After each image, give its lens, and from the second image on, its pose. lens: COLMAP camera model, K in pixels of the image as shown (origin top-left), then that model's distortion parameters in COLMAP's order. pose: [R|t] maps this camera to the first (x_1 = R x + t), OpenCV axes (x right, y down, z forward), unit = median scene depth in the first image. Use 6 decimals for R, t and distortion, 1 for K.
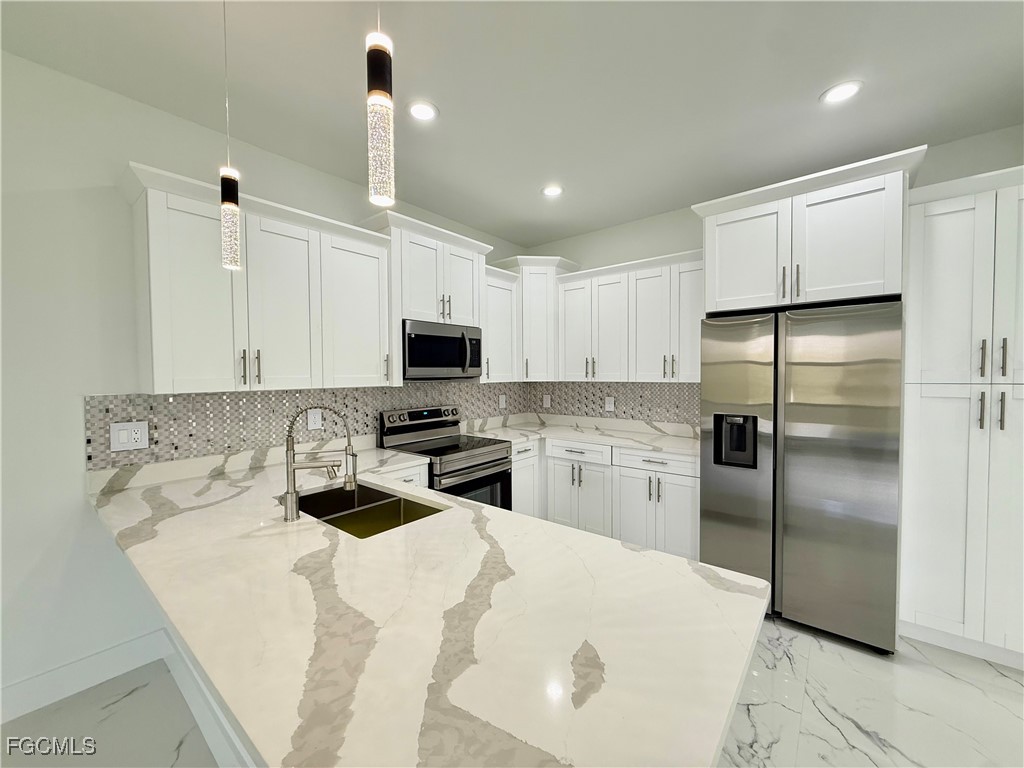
lens RADIAL K [[407.3, 0, 510.4], [0, 407.3, 383.2], [0, 0, 1]] dist [-0.000177, -0.000139]
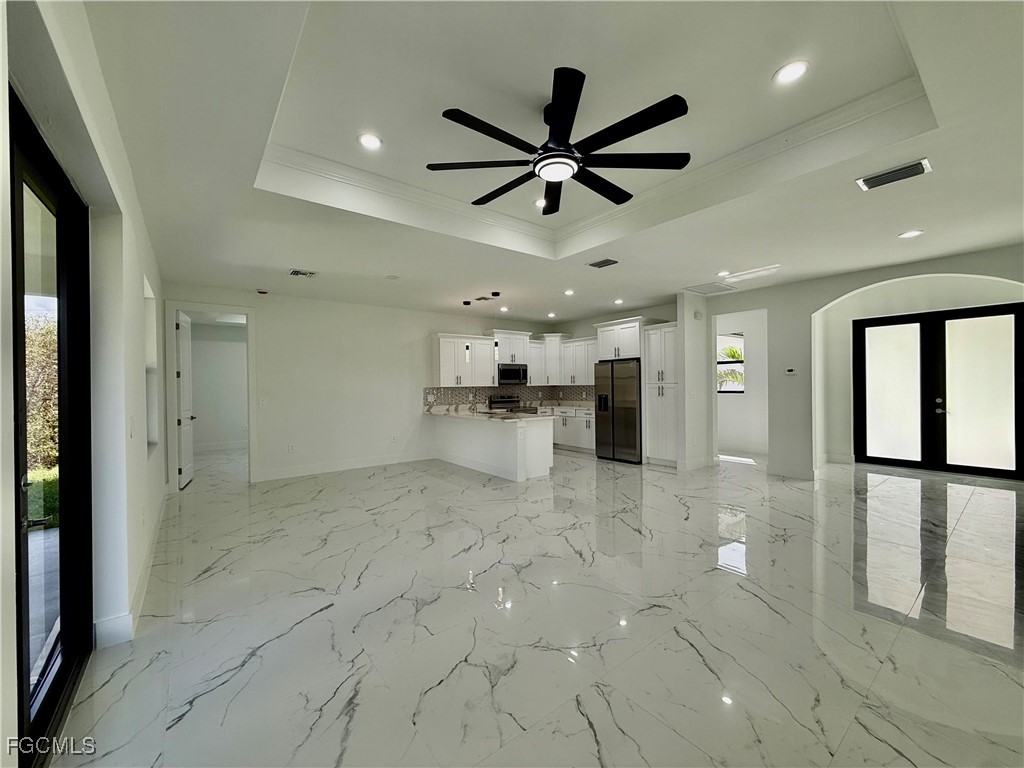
lens RADIAL K [[407.3, 0, 509.8], [0, 407.3, 384.2], [0, 0, 1]] dist [-0.000177, -0.000139]
pose [[0.974992, -0.005535, -0.222169, 0.477233], [0.000263, 0.999718, -0.023749, 0.061898], [0.222238, 0.023097, 0.974719, -1.874358]]
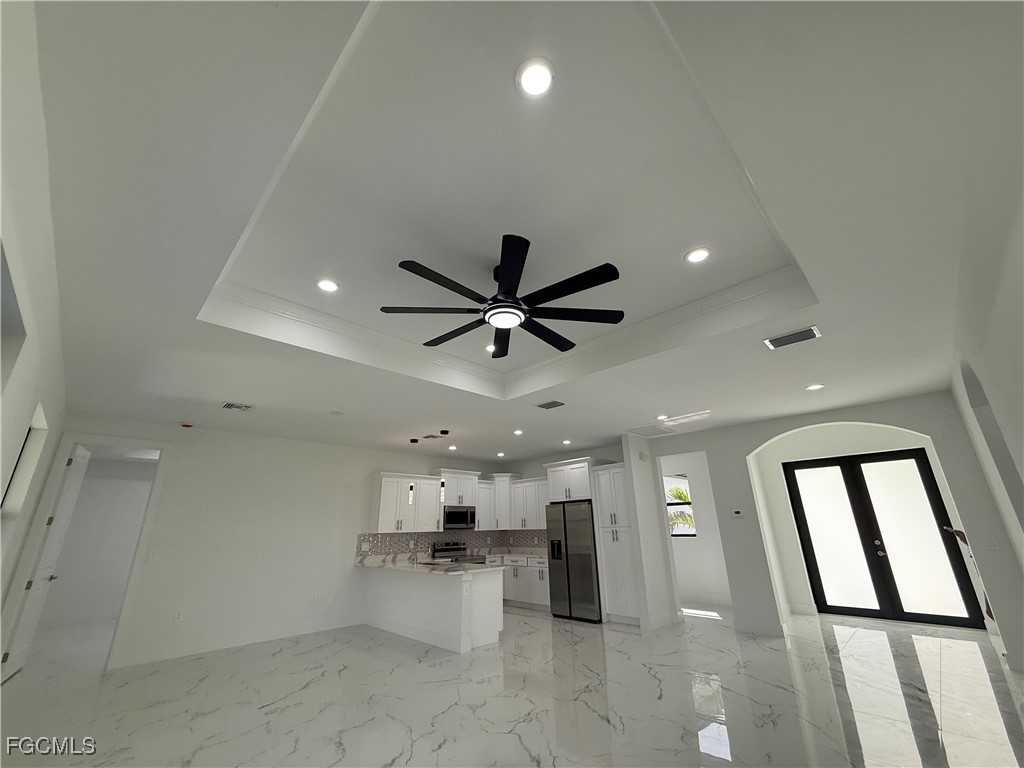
lens RADIAL K [[407.3, 0, 509.9], [0, 407.3, 385.5], [0, 0, 1]] dist [-0.000177, -0.000139]
pose [[0.994687, -0.046471, -0.091855, 0.472582], [0.011322, 0.936276, -0.351083, 0.053294], [0.102316, 0.348178, 0.931828, -1.824182]]
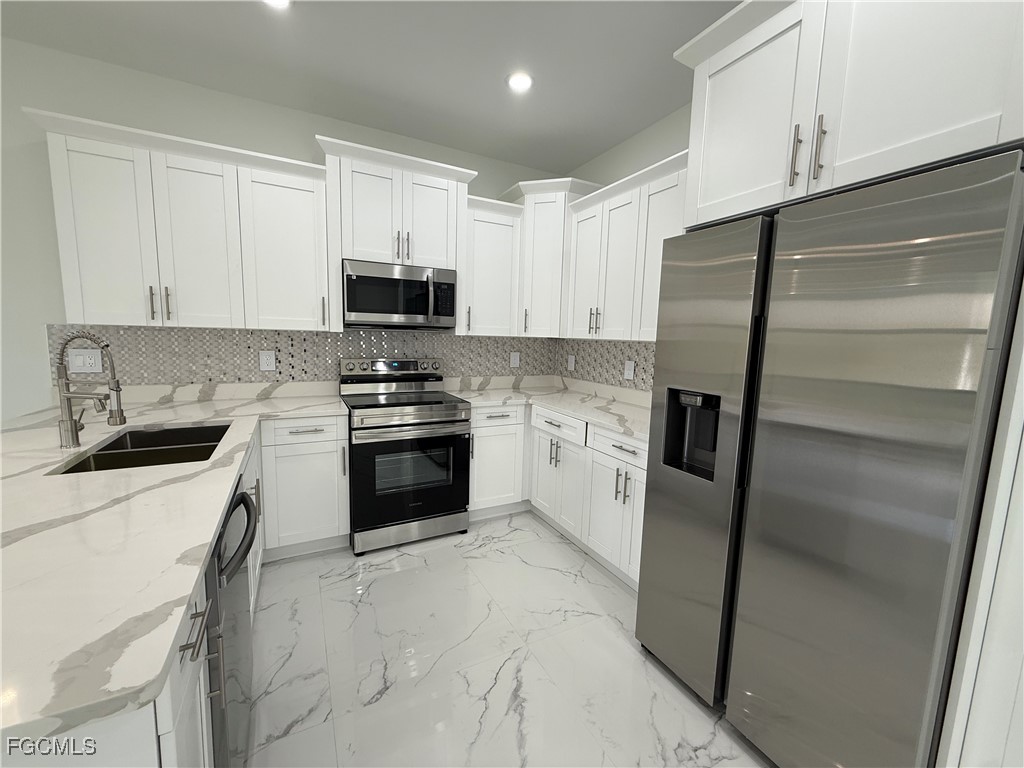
lens RADIAL K [[407.3, 0, 510.9], [0, 407.3, 383.7], [0, 0, 1]] dist [-0.000177, -0.000139]
pose [[0.919839, 0.081925, -0.383646, 0.462921], [-0.047044, 0.993929, 0.099455, 0.014261], [0.389465, -0.073435, 0.918109, 0.277204]]
